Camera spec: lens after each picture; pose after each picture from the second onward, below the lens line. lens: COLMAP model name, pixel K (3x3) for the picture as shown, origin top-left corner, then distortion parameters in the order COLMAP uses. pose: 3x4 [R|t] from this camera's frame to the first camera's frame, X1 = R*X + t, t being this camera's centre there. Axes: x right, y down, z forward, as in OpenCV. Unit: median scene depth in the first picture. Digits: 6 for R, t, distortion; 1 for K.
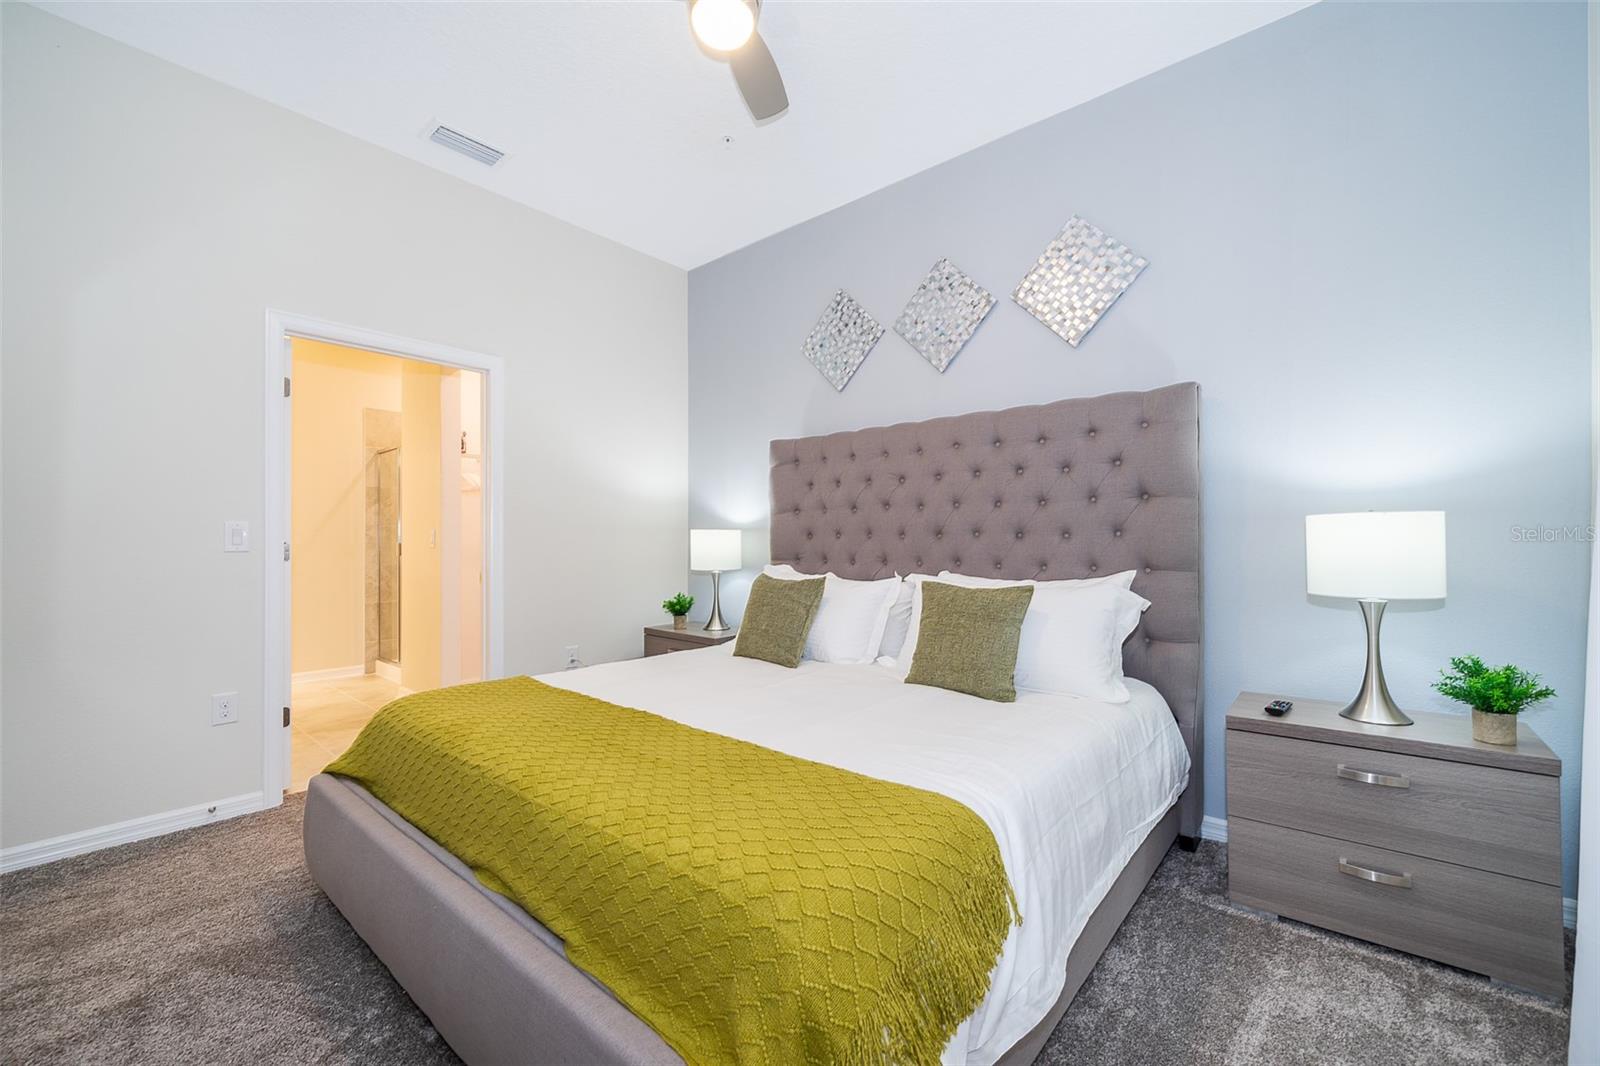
lens RADIAL K [[632.1, 0, 798.0], [0, 632.1, 542.6], [0, 0, 1]] dist [0.001955, 0.000217]
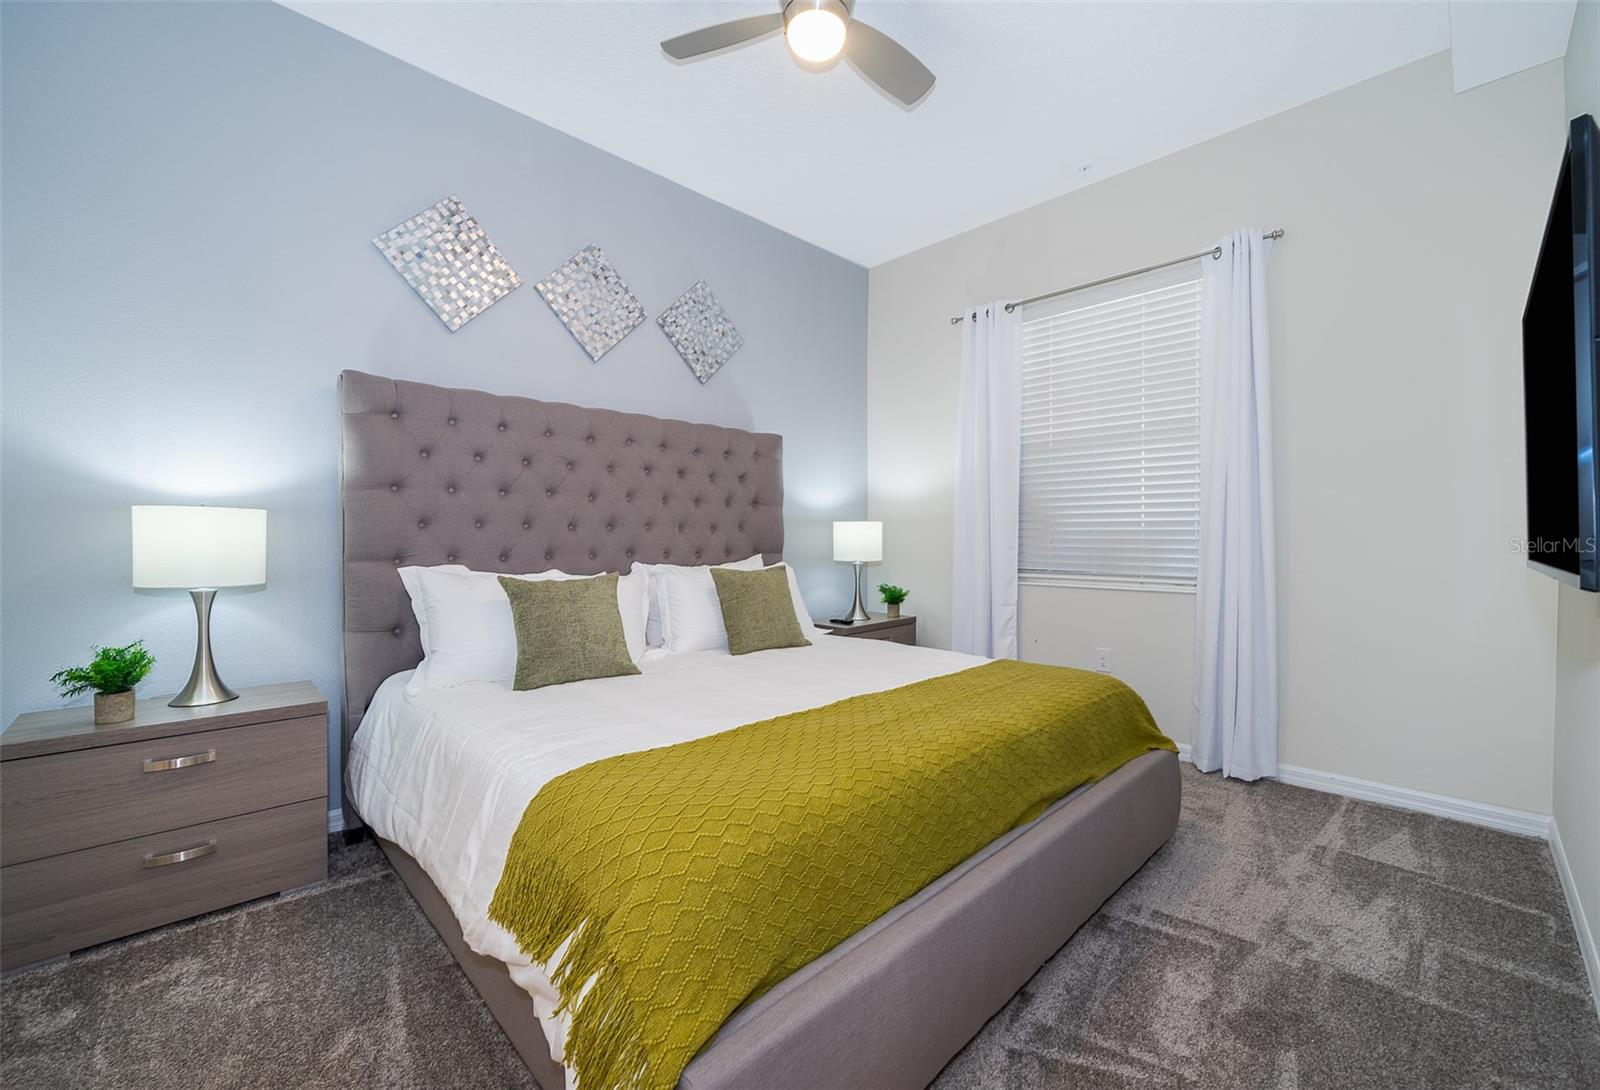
lens RADIAL K [[641.2, 0, 709.2], [0, 641.2, 550.8], [0, 0, 1]] dist [-0.001893, -0.000105]
pose [[0.162780, -0.022682, 0.986402, -0.752467], [-0.002323, 0.999724, 0.023371, 0.001238], [-0.986660, -0.006096, 0.162683, 0.676455]]
